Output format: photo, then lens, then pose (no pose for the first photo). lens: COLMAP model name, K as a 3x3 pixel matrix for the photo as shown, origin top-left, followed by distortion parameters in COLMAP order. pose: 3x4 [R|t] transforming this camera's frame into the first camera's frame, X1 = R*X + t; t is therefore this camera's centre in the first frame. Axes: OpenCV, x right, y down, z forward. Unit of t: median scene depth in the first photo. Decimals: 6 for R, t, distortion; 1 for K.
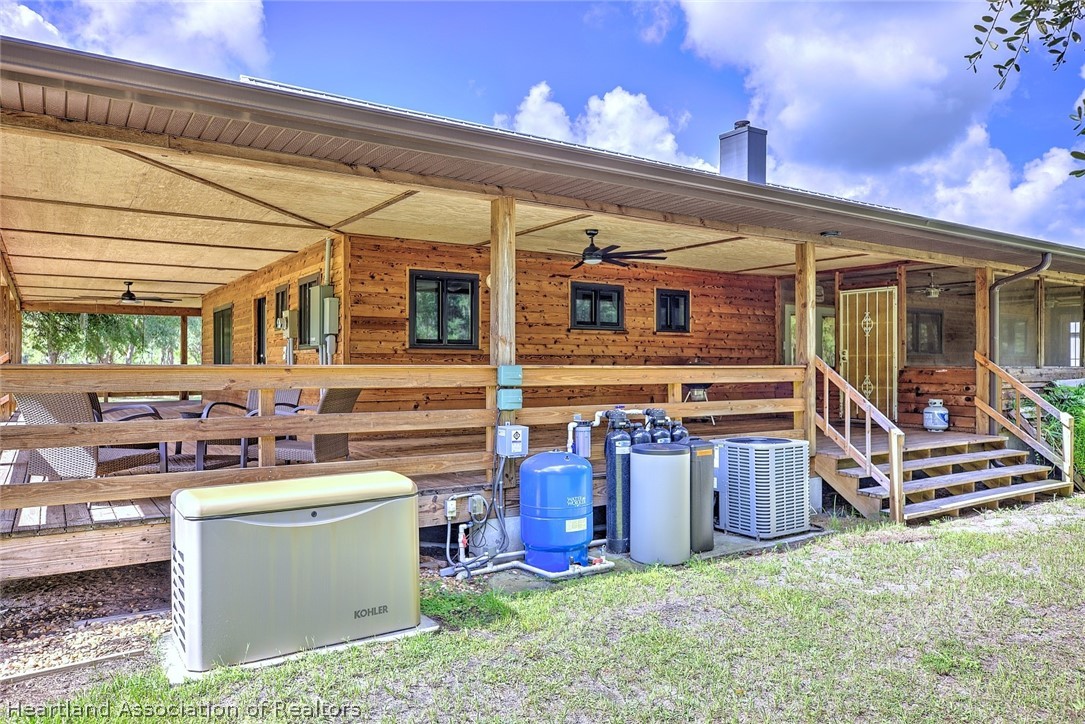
lens RADIAL K [[735.5, 0, 544.8], [0, 735.5, 359.6], [0, 0, 1]] dist [-0.002930, 0.000382]
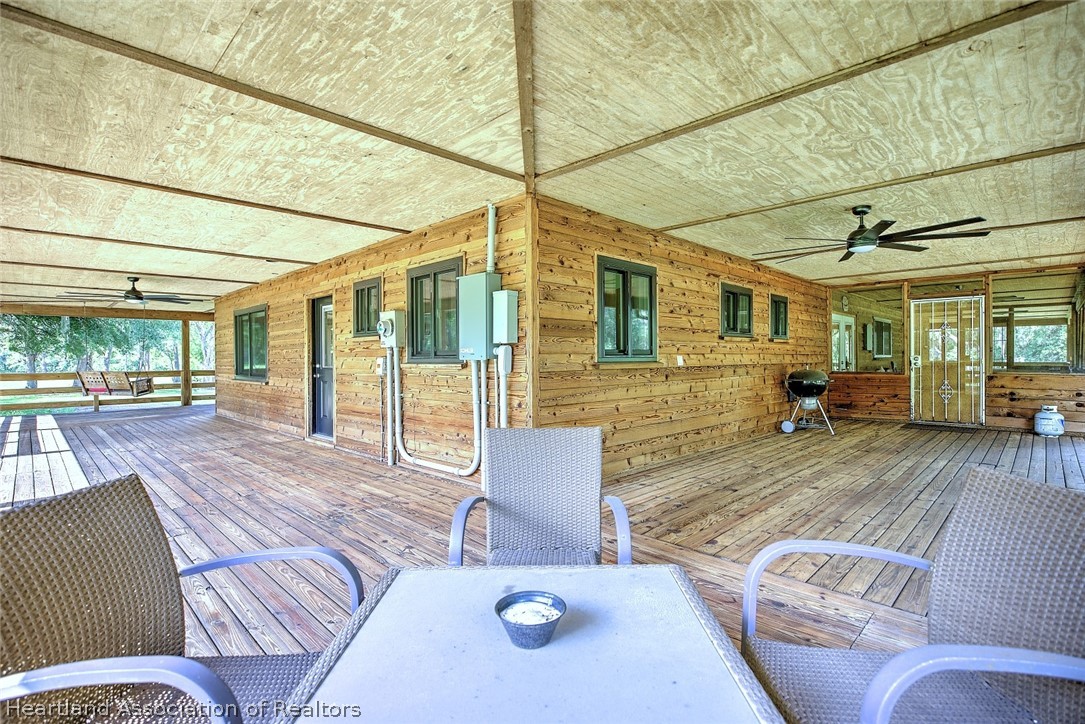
lens RADIAL K [[508.4, 0, 546.6], [0, 508.4, 356.4], [0, 0, 1]] dist [-0.006247, 0.000219]
pose [[0.979091, -0.006526, 0.203318, -0.284432], [0.005804, 0.999975, 0.004146, -0.020209], [-0.203340, -0.002880, 0.979104, 0.432369]]
